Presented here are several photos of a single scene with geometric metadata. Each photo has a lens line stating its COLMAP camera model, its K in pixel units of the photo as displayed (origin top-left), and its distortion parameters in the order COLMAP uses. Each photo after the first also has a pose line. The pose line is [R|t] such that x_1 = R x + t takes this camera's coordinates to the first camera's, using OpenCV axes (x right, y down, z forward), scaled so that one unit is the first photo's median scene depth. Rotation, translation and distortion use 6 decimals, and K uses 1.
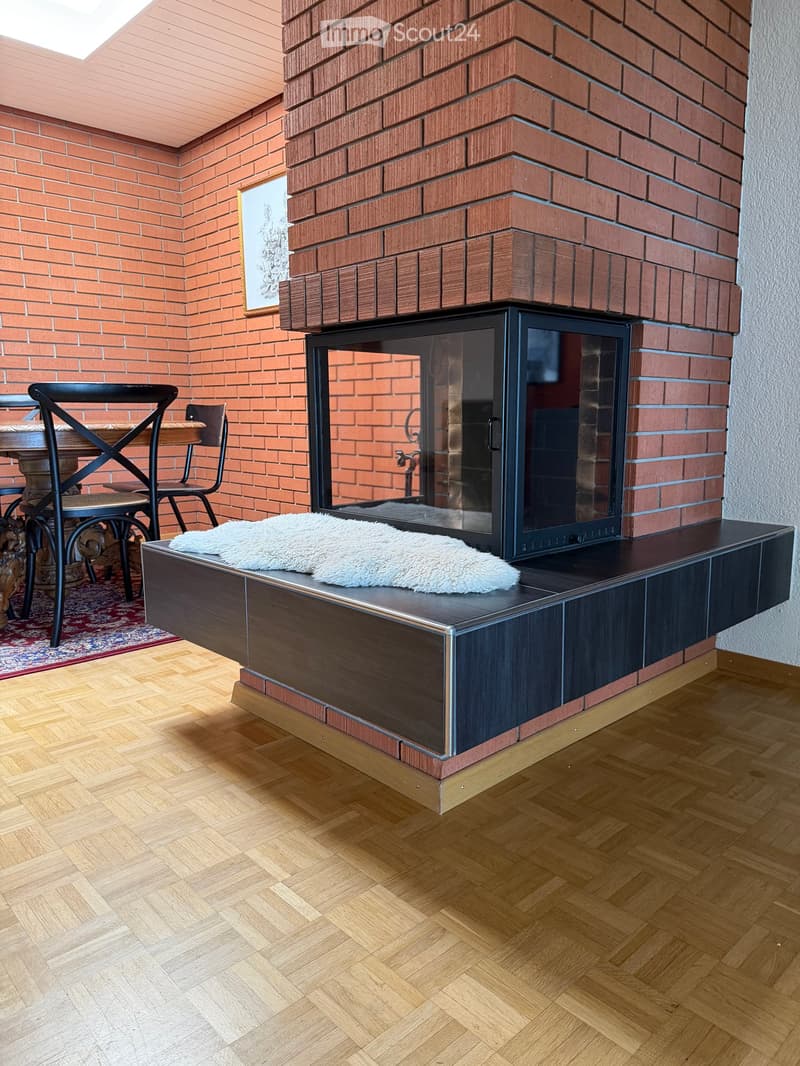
lens RADIAL K [[759.6, 0, 393.9], [0, 759.6, 528.9], [0, 0, 1]] dist [0.035286, -0.033510]
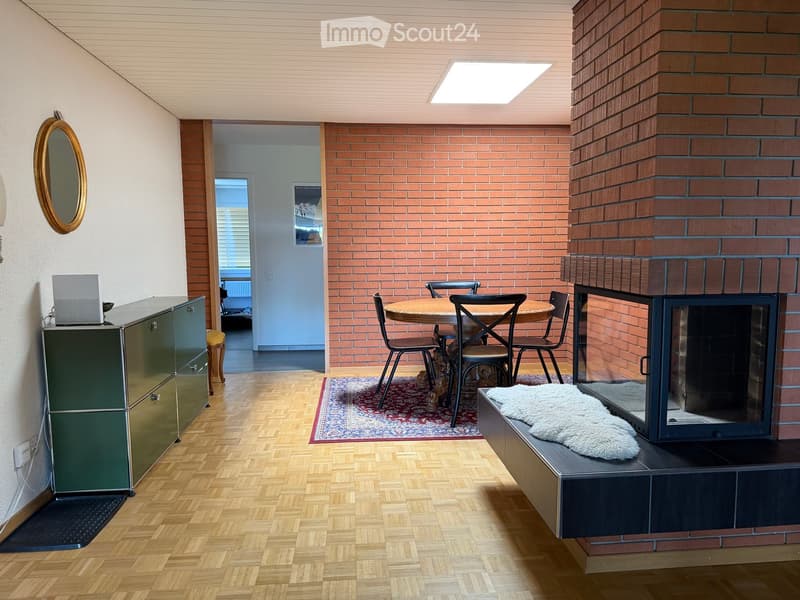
lens RADIAL K [[570.1, 0, 395.4], [0, 570.1, 301.0], [0, 0, 1]] dist [0.035286, -0.033510]
pose [[0.788029, 0.064442, -0.612256, 0.321330], [-0.094738, 0.995354, -0.017171, -0.132318], [0.608305, 0.071535, 0.790473, -0.259520]]
